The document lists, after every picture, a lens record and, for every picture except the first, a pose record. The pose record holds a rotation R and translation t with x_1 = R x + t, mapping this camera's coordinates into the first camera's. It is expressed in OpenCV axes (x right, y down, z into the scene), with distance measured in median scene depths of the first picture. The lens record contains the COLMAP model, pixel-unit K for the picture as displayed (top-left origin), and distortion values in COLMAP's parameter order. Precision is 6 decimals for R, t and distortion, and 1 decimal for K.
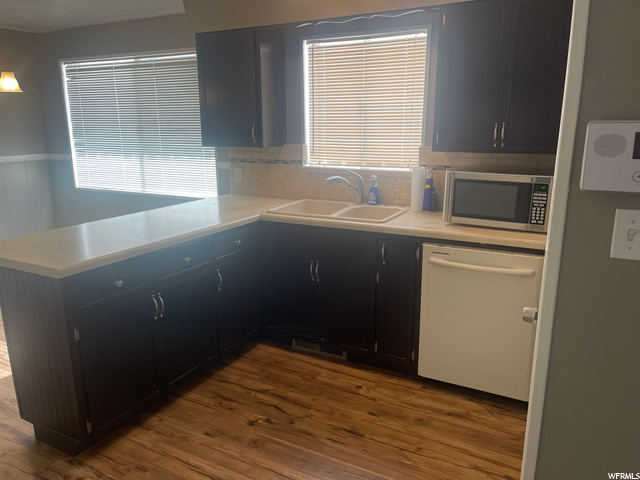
lens RADIAL K [[486.3, 0, 308.8], [0, 486.3, 239.5], [0, 0, 1]] dist [-0.003168, -0.004695]
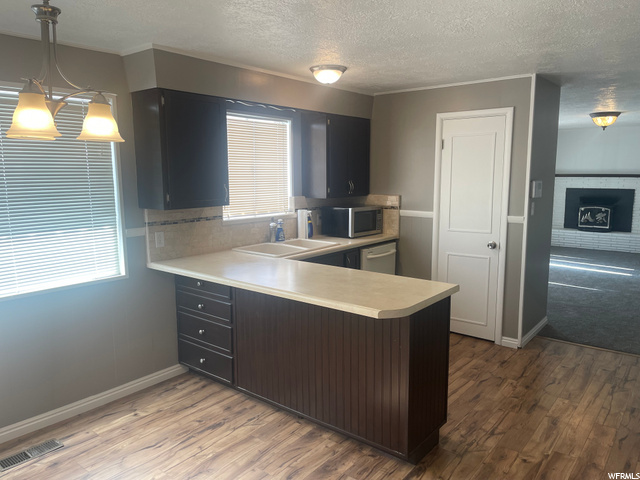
lens RADIAL K [[486.3, 0, 308.8], [0, 486.3, 239.5], [0, 0, 1]] dist [-0.003168, -0.004695]
pose [[0.168906, -0.130879, 0.976904, -1.040583], [0.232742, 0.968411, 0.089500, -0.158048], [-0.957759, 0.212250, 0.194031, 0.590875]]
